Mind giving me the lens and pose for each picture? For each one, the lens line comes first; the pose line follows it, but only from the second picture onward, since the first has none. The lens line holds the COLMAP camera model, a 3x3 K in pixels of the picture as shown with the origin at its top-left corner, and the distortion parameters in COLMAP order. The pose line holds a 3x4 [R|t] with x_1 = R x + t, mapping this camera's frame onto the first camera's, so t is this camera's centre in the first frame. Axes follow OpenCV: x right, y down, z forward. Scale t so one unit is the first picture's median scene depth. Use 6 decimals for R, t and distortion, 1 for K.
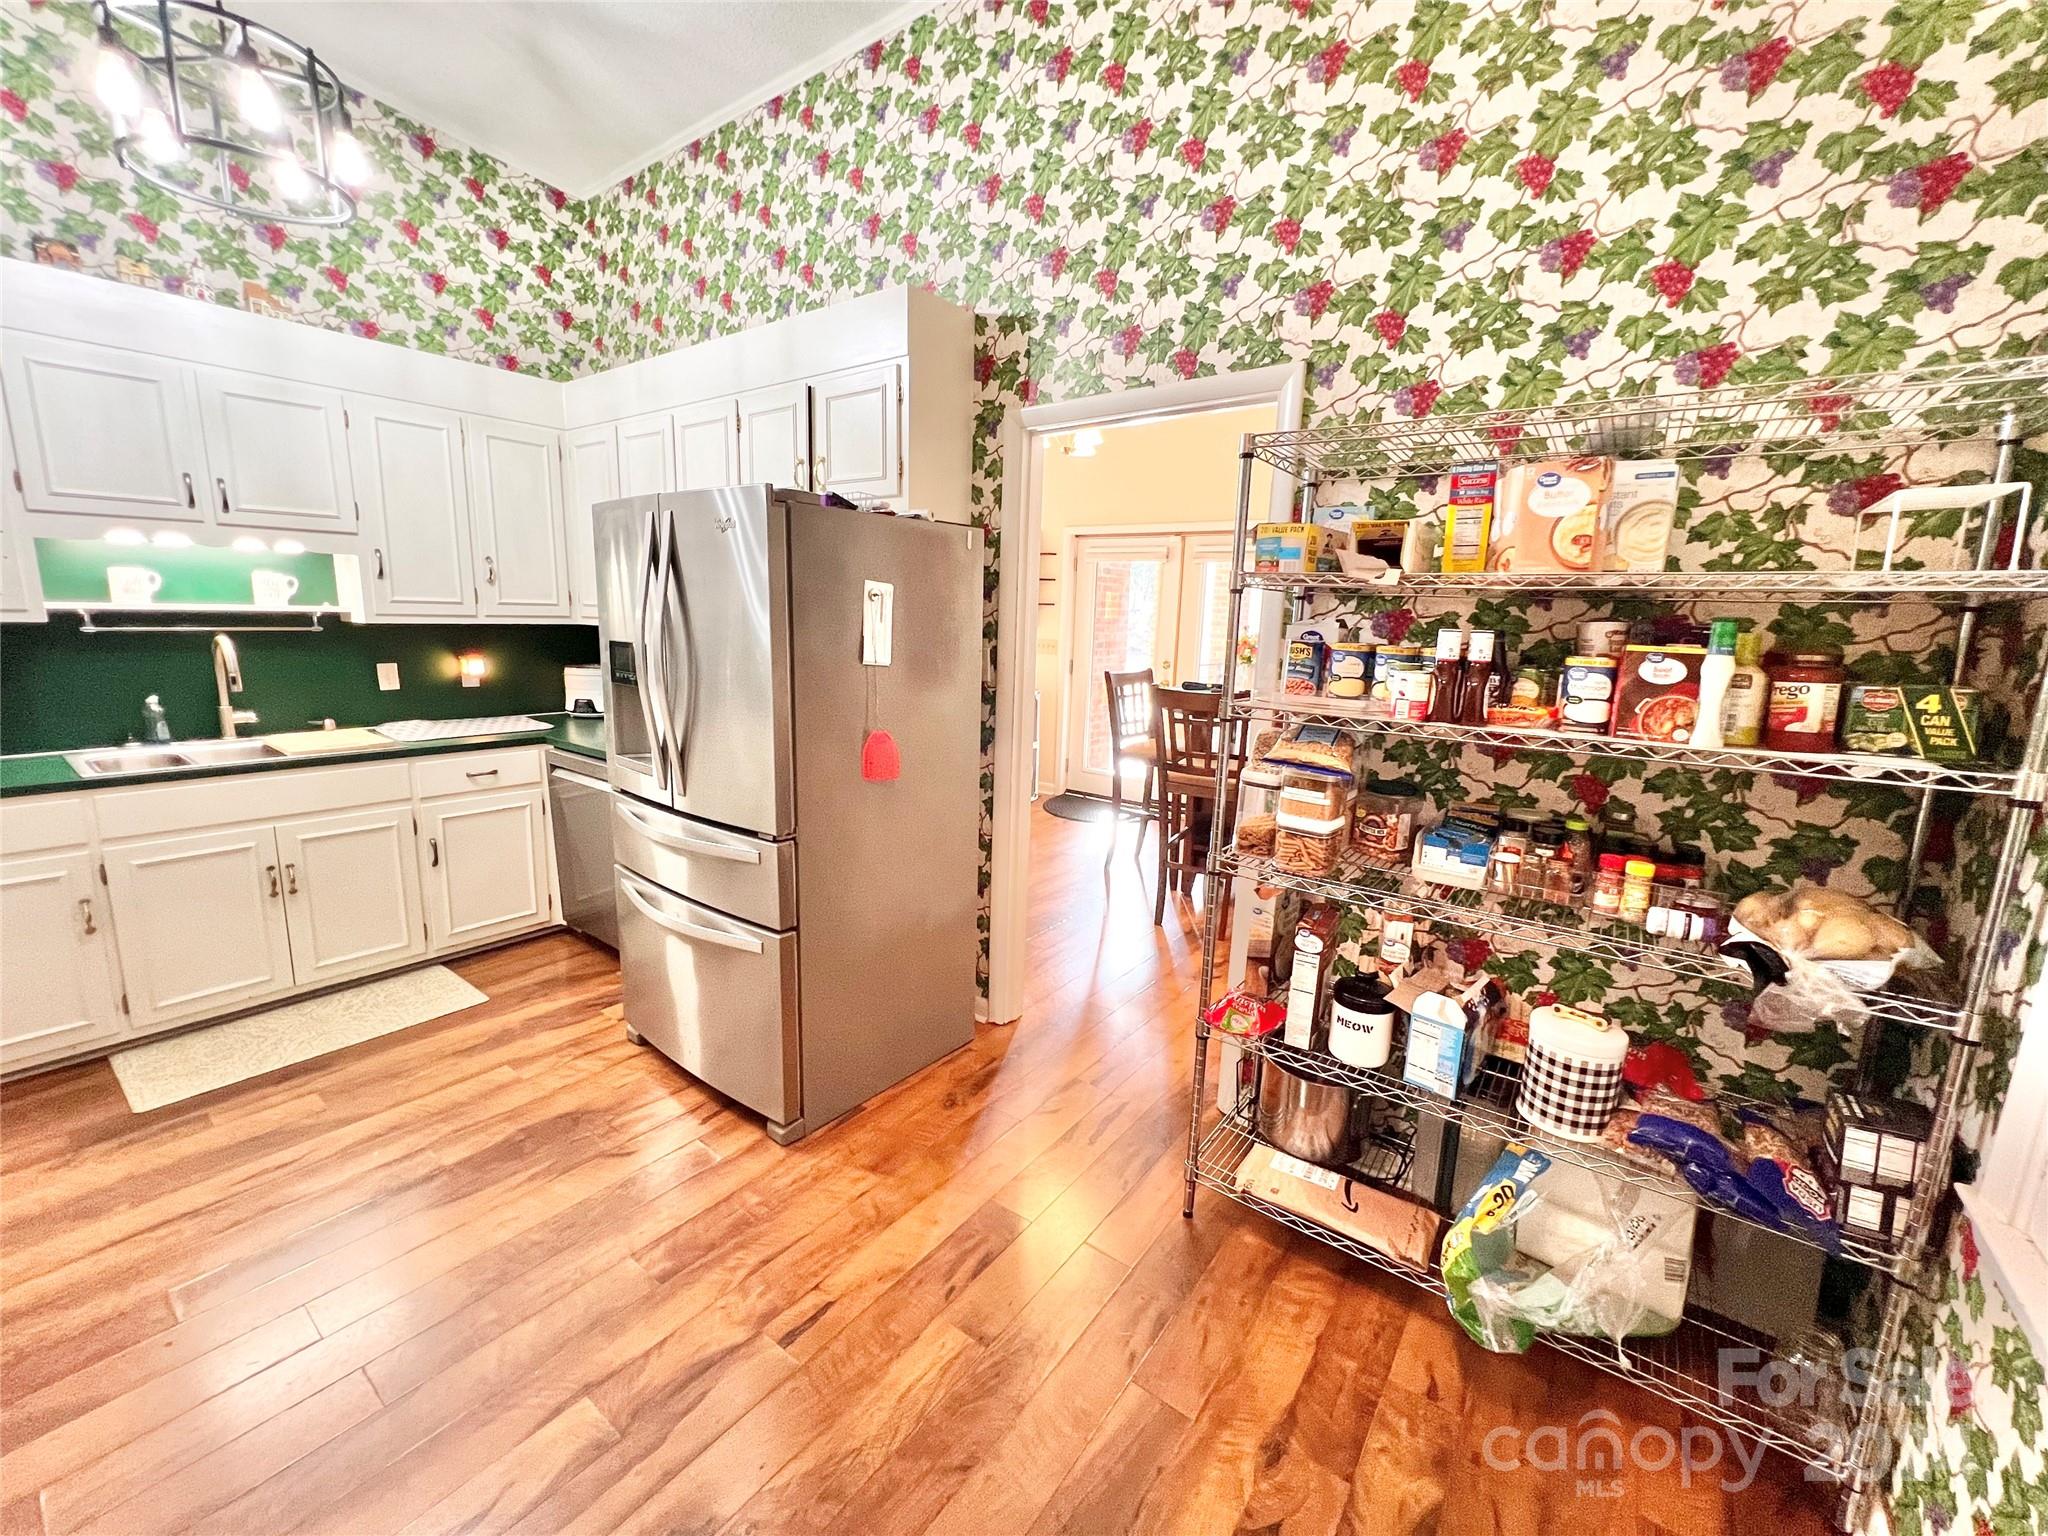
lens RADIAL K [[821.5, 0, 1016.9], [0, 821.5, 762.2], [0, 0, 1]] dist [-0.002597, 0.000541]
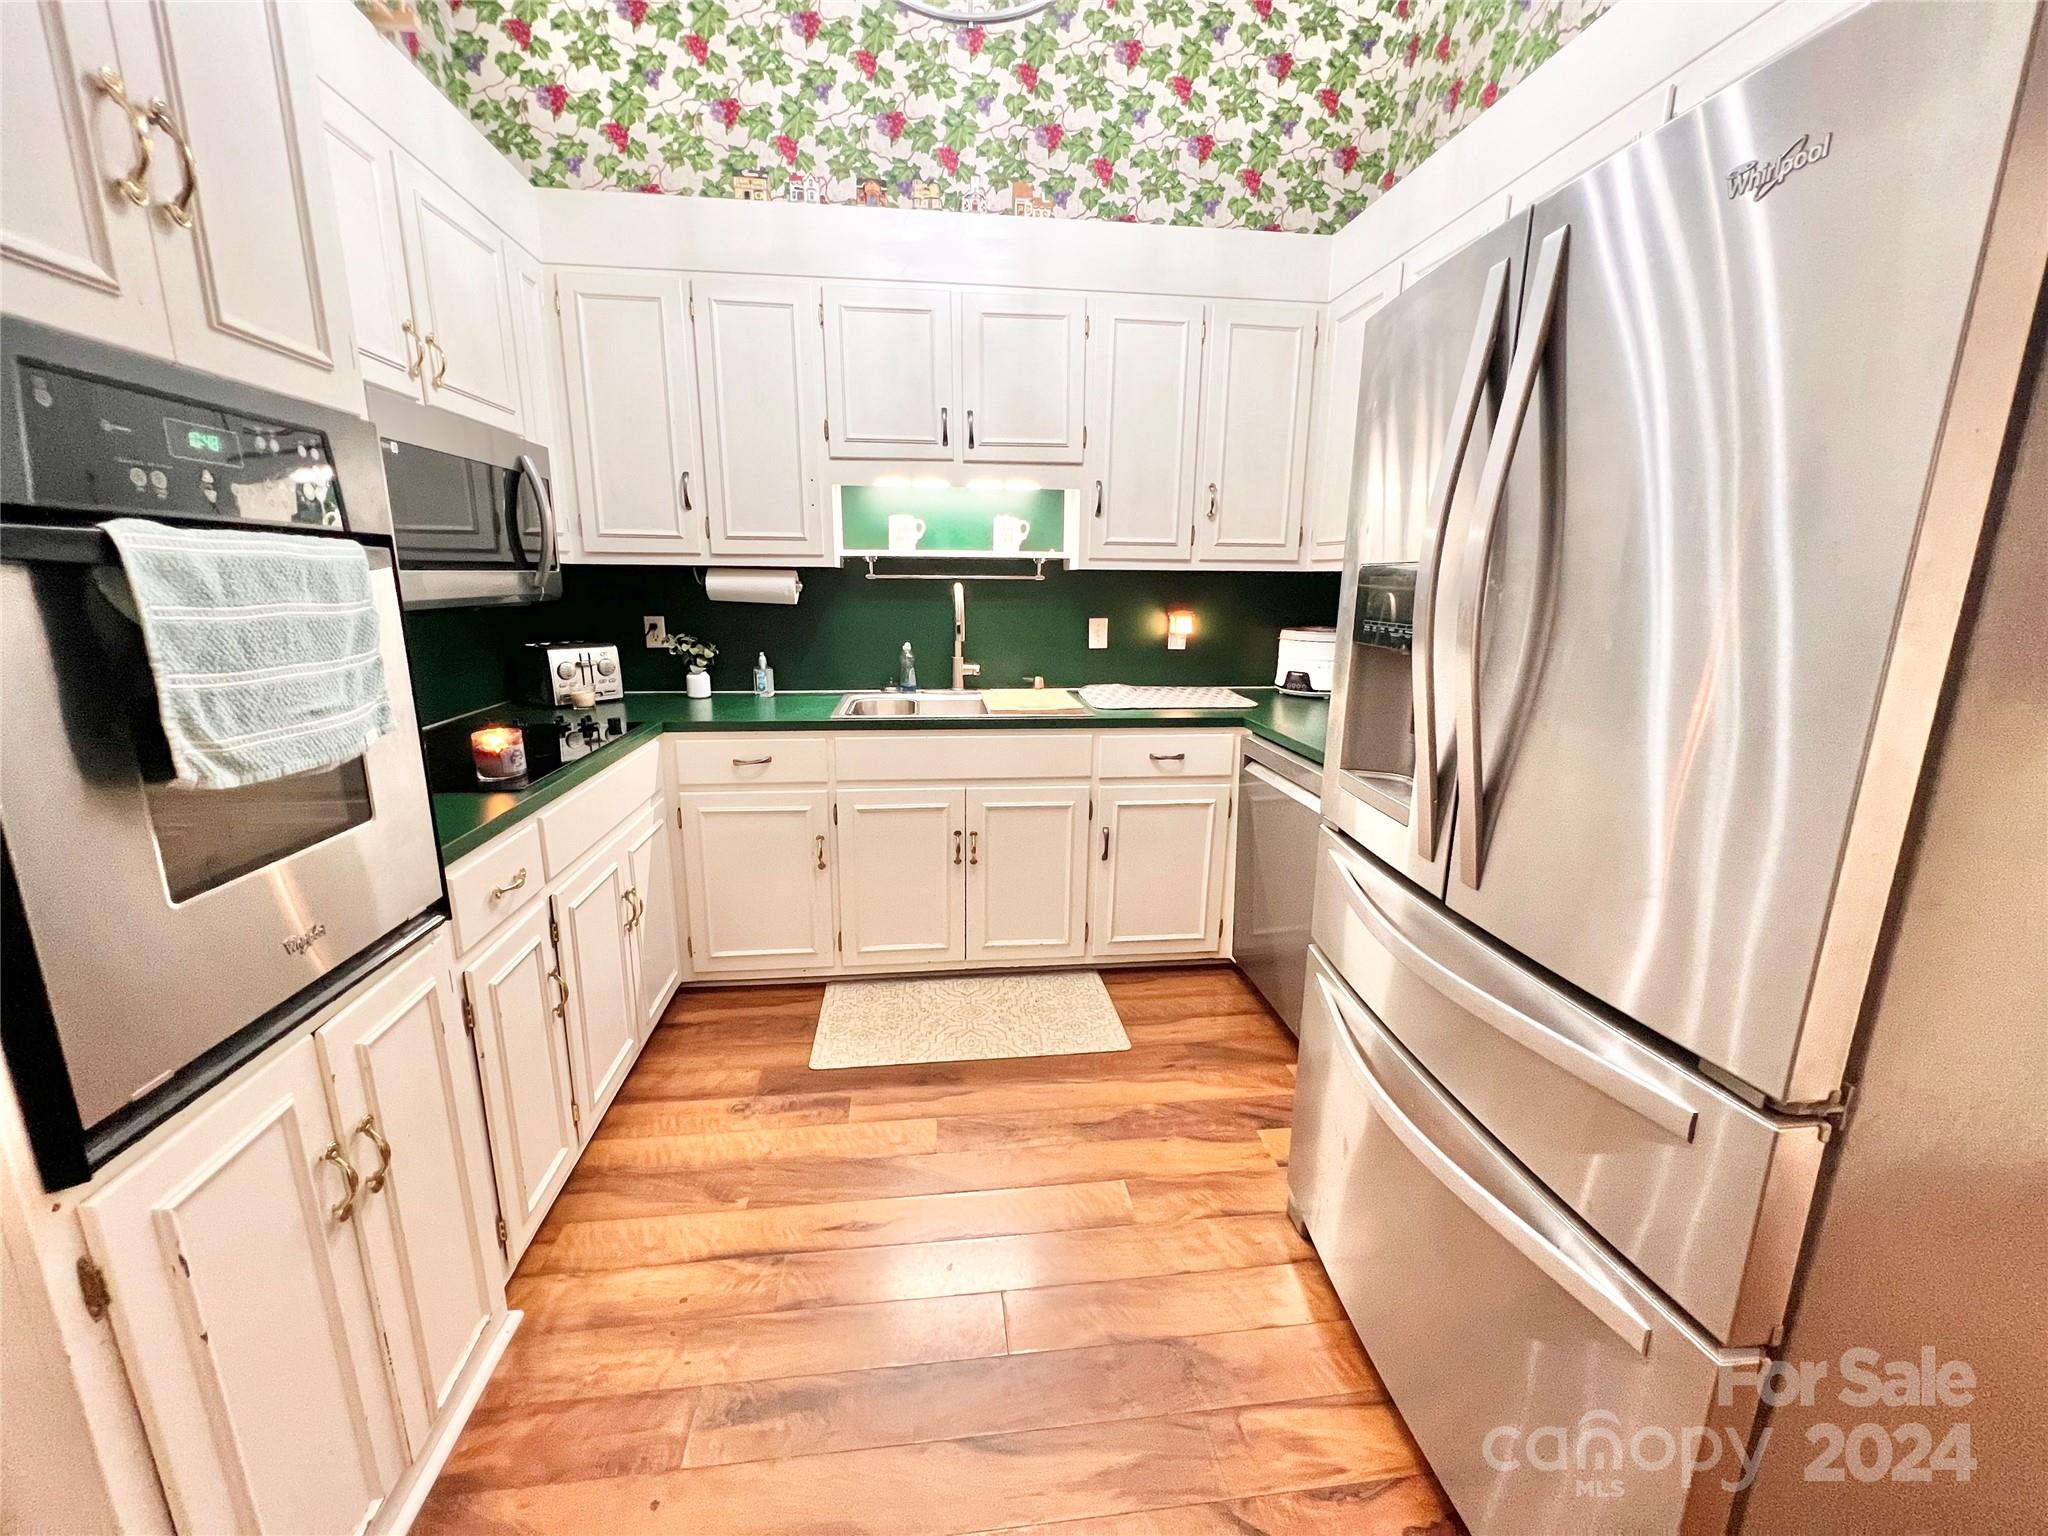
lens RADIAL K [[824.1, 0, 1017.9], [0, 824.1, 765.7], [0, 0, 1]] dist [-0.005047, 0.001411]
pose [[0.690471, 0.137878, -0.710098, -0.198611], [-0.118448, 0.989967, 0.077046, -0.023714], [0.713596, 0.030912, 0.699875, 0.367364]]
